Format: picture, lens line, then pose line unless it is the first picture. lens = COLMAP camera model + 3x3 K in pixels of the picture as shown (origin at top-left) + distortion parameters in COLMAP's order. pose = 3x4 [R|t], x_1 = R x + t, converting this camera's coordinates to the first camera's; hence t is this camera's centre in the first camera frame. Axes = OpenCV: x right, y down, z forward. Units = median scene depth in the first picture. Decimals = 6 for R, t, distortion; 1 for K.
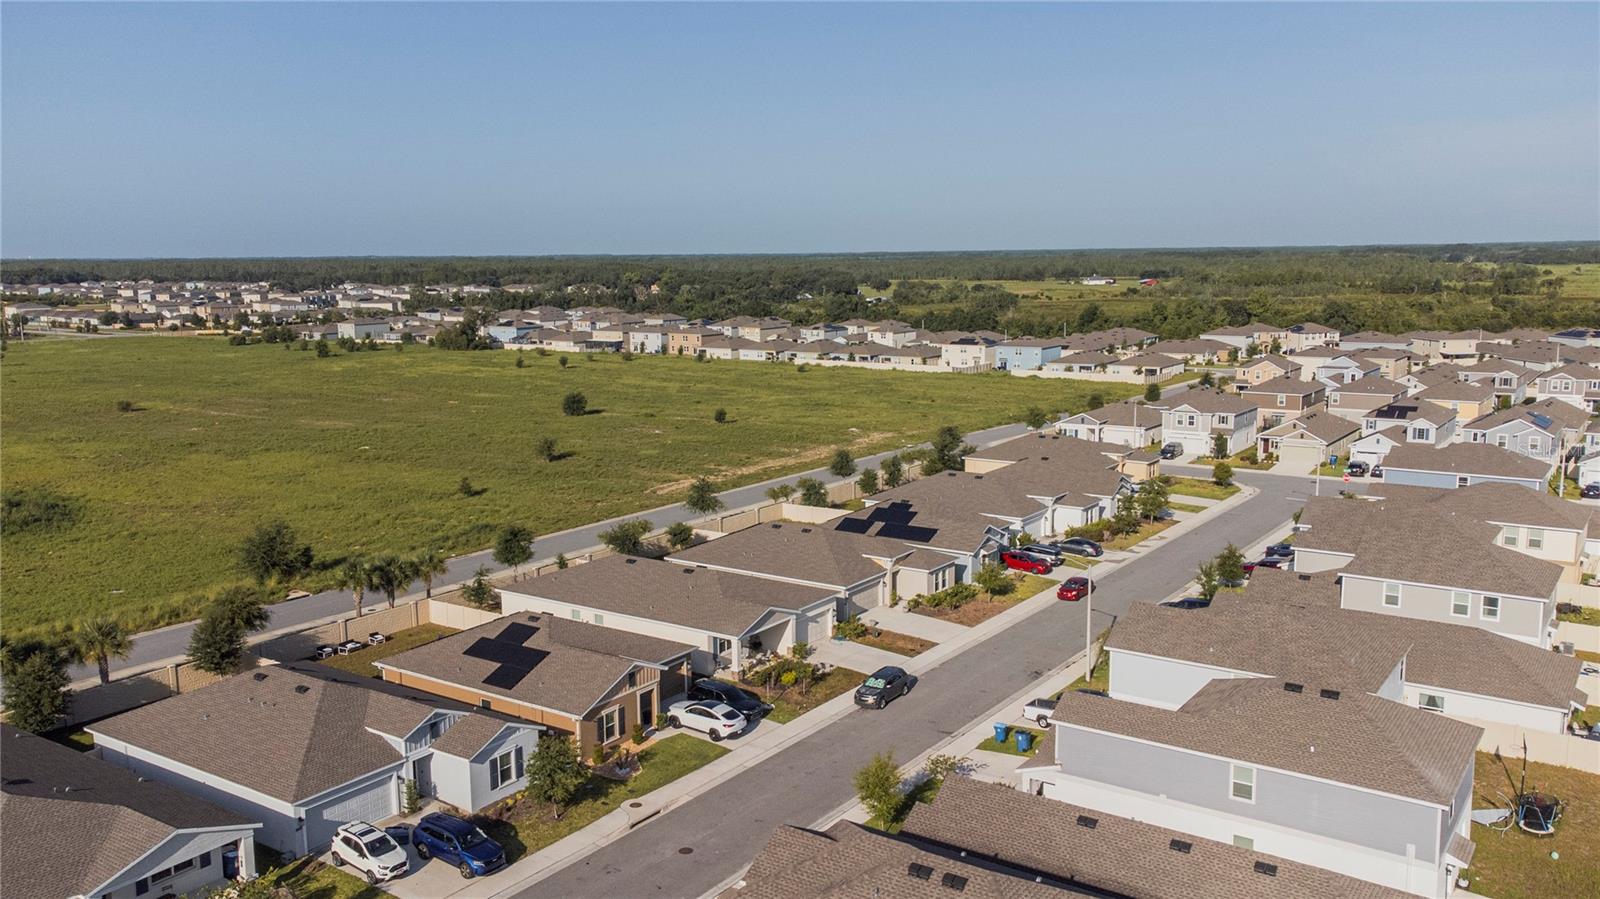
lens RADIAL K [[1300.5, 0, 828.6], [0, 1300.5, 449.2], [0, 0, 1]] dist [-0.002629, 0.000598]
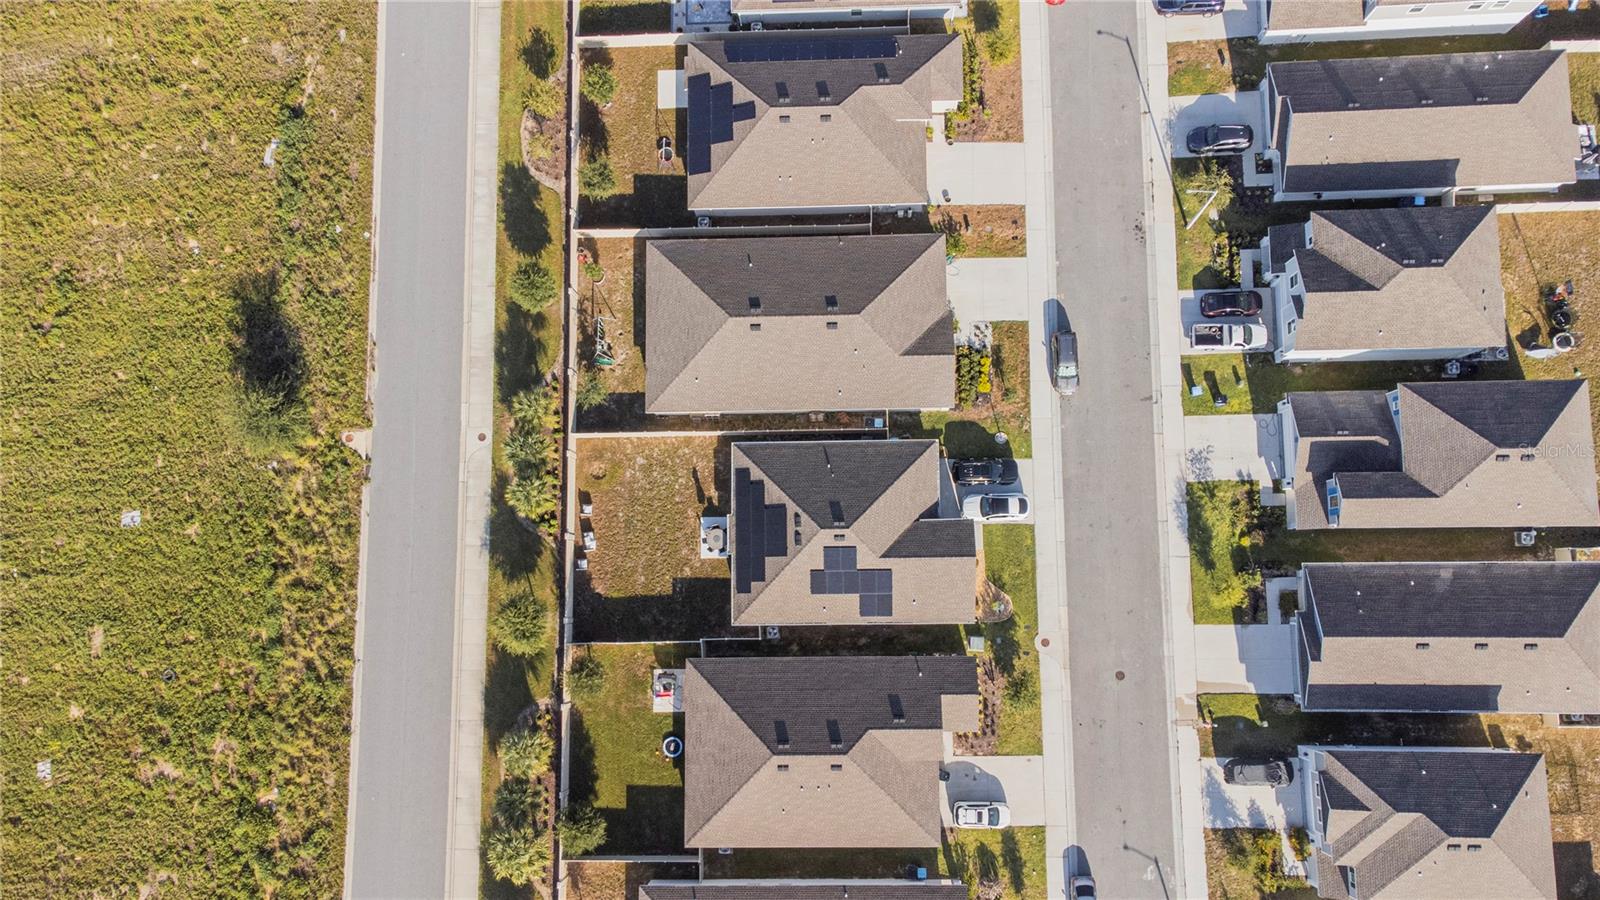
lens RADIAL K [[1288.3, 0, 787.5], [0, 1288.3, 453.0], [0, 0, 1]] dist [0.040169, -0.001273]
pose [[0.827750, -0.560005, 0.034997, -0.232473], [0.124133, 0.243596, 0.961900, -0.869444], [-0.547194, -0.791869, 0.271152, 0.687363]]
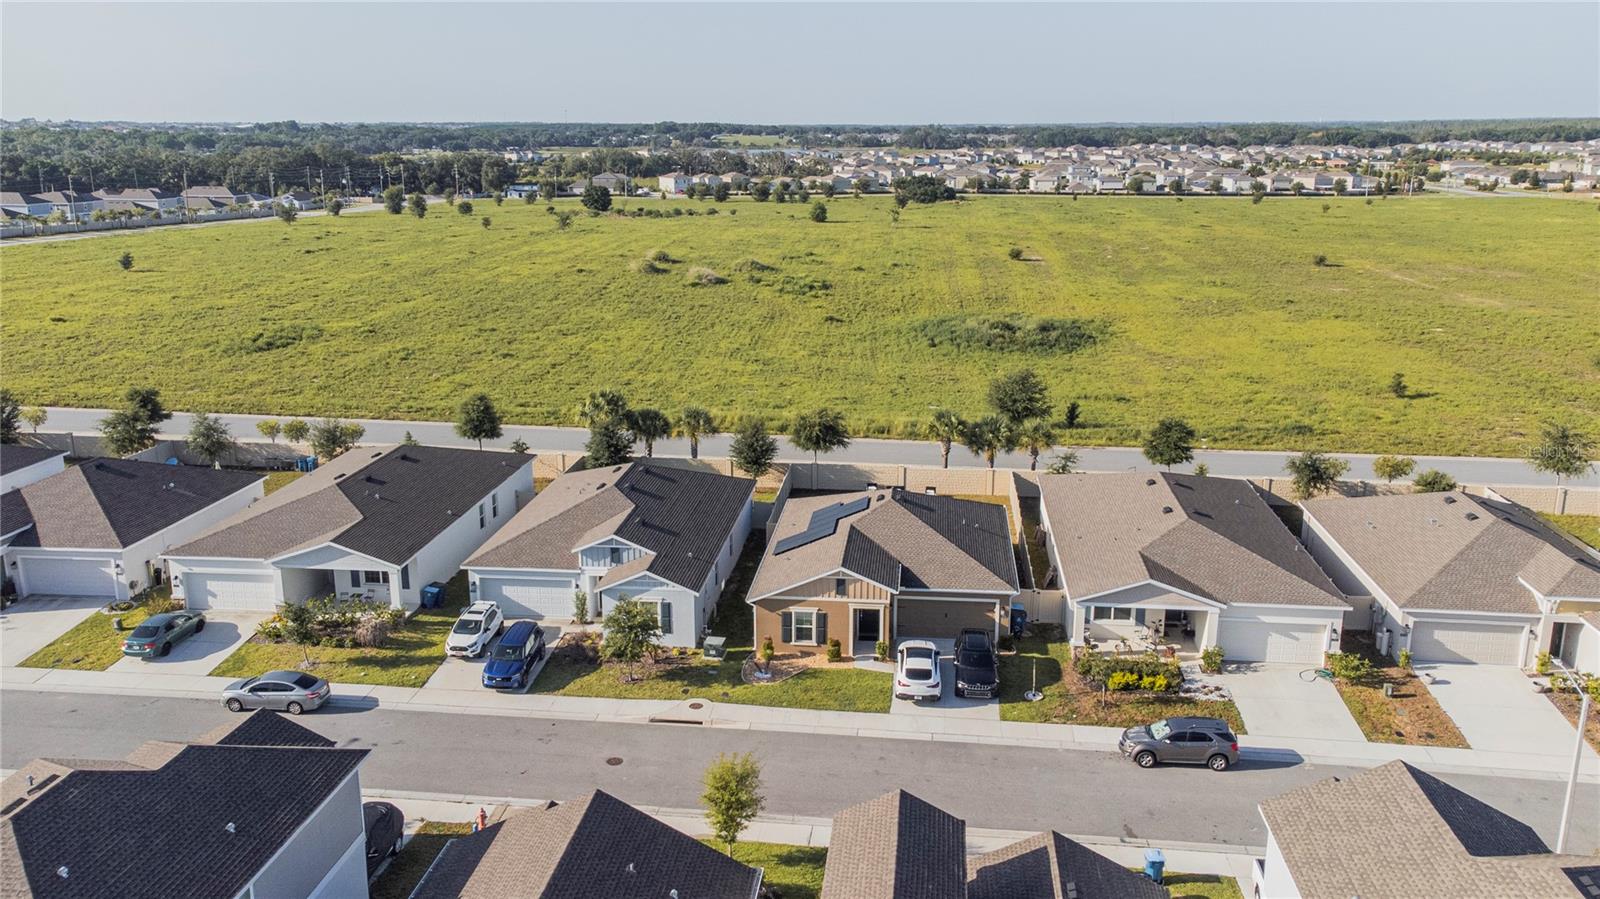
lens RADIAL K [[1288.3, 0, 787.5], [0, 1288.3, 452.5], [0, 0, 1]] dist [0.040169, -0.001273]
pose [[0.445306, 0.225689, -0.866468, 0.441374], [-0.134437, 0.973594, 0.184501, -0.047458], [0.885228, 0.034326, 0.463889, 0.472059]]
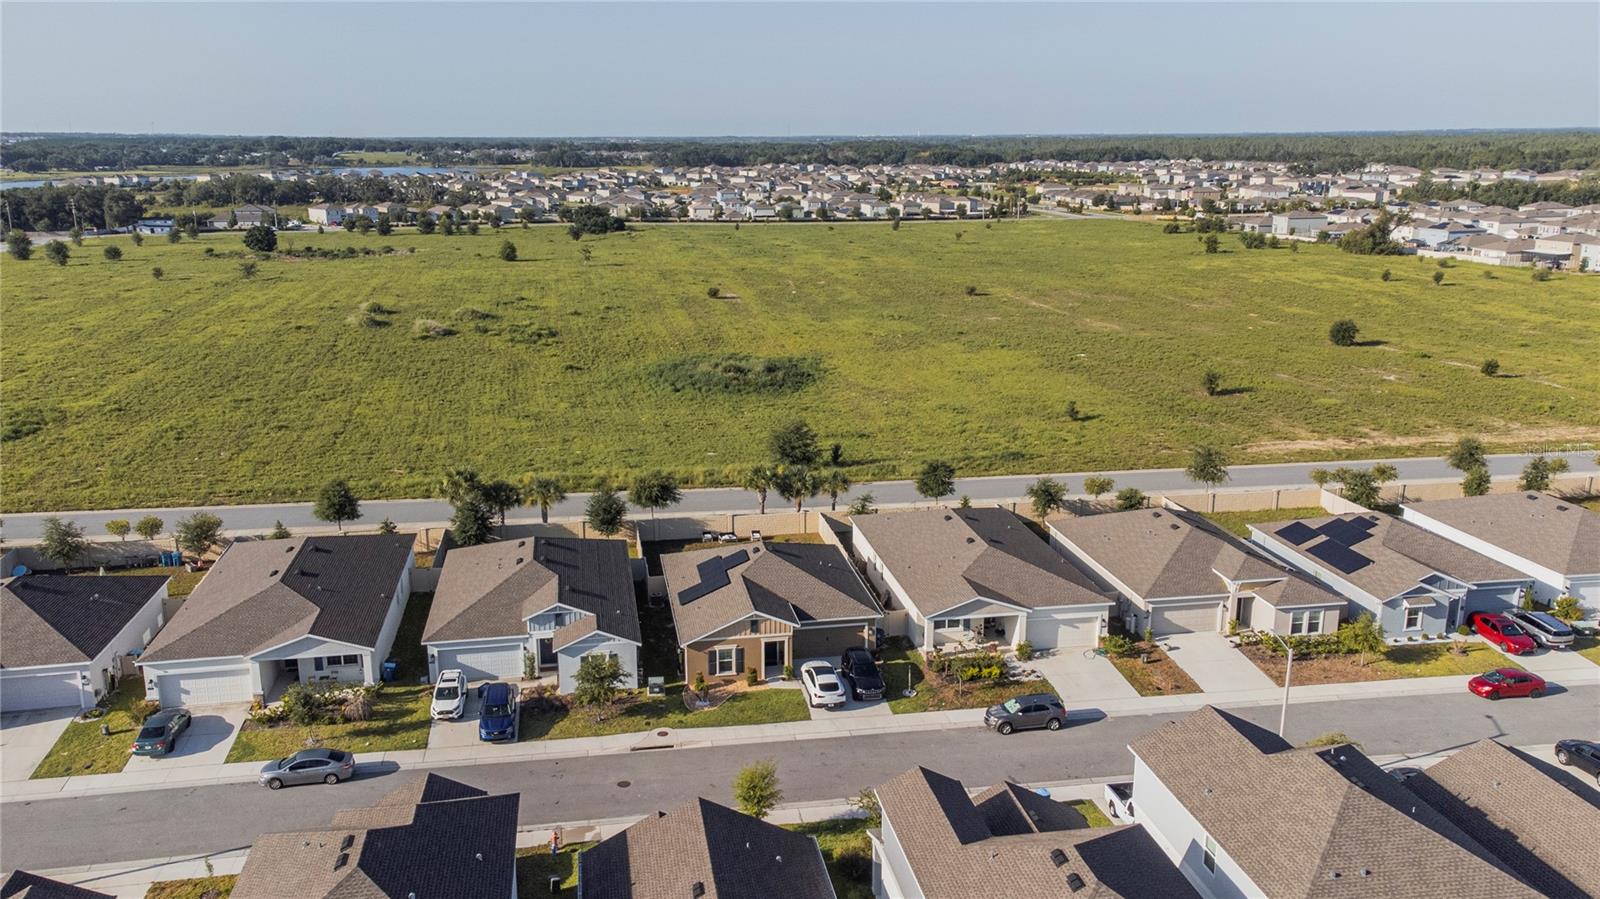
lens RADIAL K [[1288.3, 0, 787.5], [0, 1288.3, 452.5], [0, 0, 1]] dist [0.040169, -0.001273]
pose [[0.677951, 0.179461, -0.712864, 0.492645], [-0.109173, 0.983569, 0.143784, -0.098950], [0.726955, -0.019653, 0.686404, 0.237064]]
